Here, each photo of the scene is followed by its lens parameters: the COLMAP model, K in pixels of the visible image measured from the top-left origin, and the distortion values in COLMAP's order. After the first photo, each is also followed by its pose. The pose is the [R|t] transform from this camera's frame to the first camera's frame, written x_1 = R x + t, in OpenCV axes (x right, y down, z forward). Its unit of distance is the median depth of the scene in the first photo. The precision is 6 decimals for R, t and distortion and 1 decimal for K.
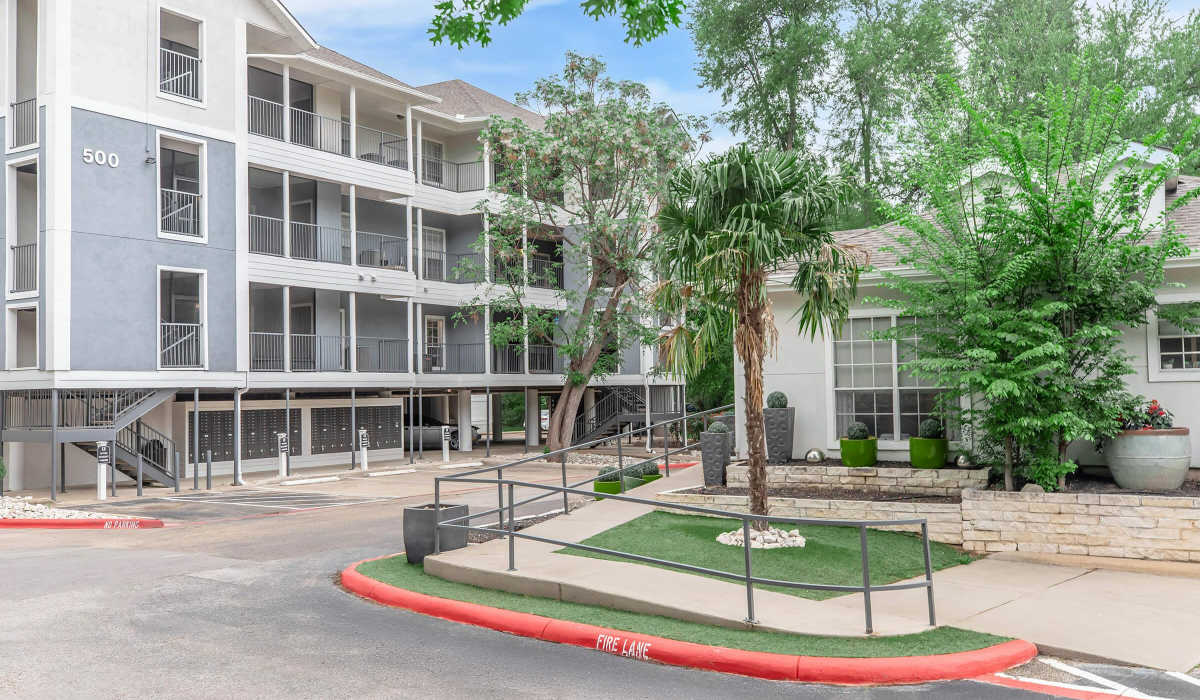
lens RADIAL K [[957.1, 0, 600.0], [0, 957.1, 350.0], [0, 0, 1]] dist [0.002126, 0.001372]
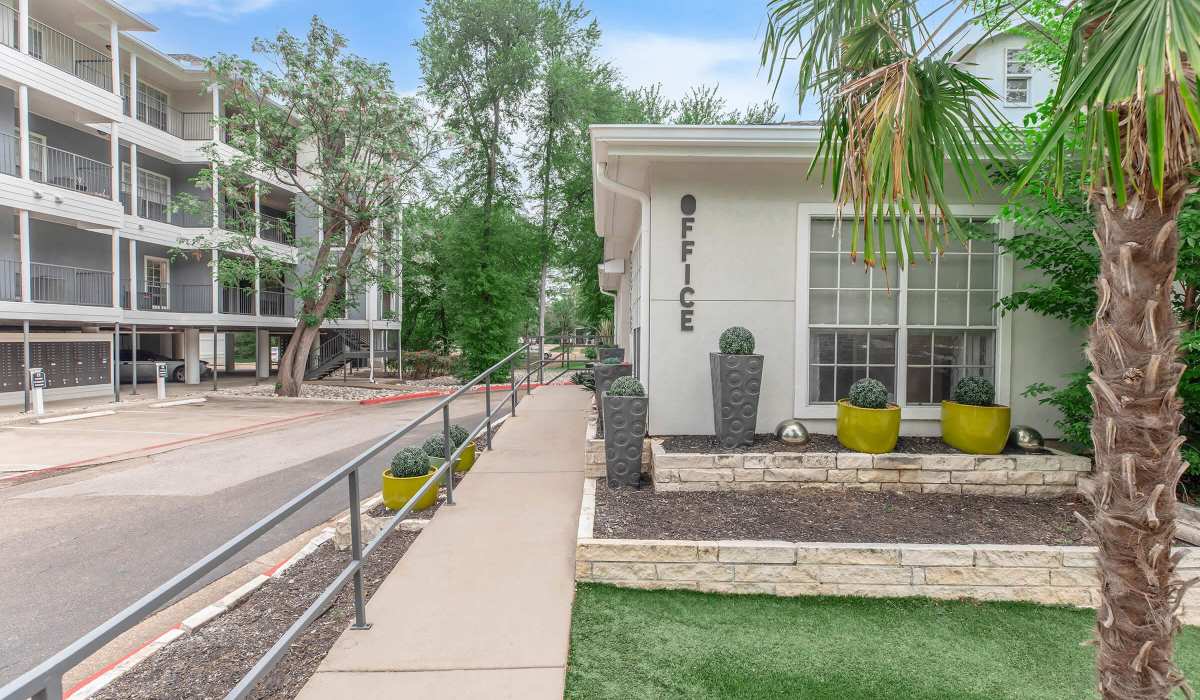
lens RADIAL K [[541.1, 0, 600.0], [0, 541.1, 350.0], [0, 0, 1]] dist [-0.008733, 0.000405]
pose [[0.883144, 0.013033, 0.468922, -0.019112], [-0.043759, 0.997544, 0.054687, 0.013920], [-0.467057, -0.068816, 0.881545, 0.265919]]
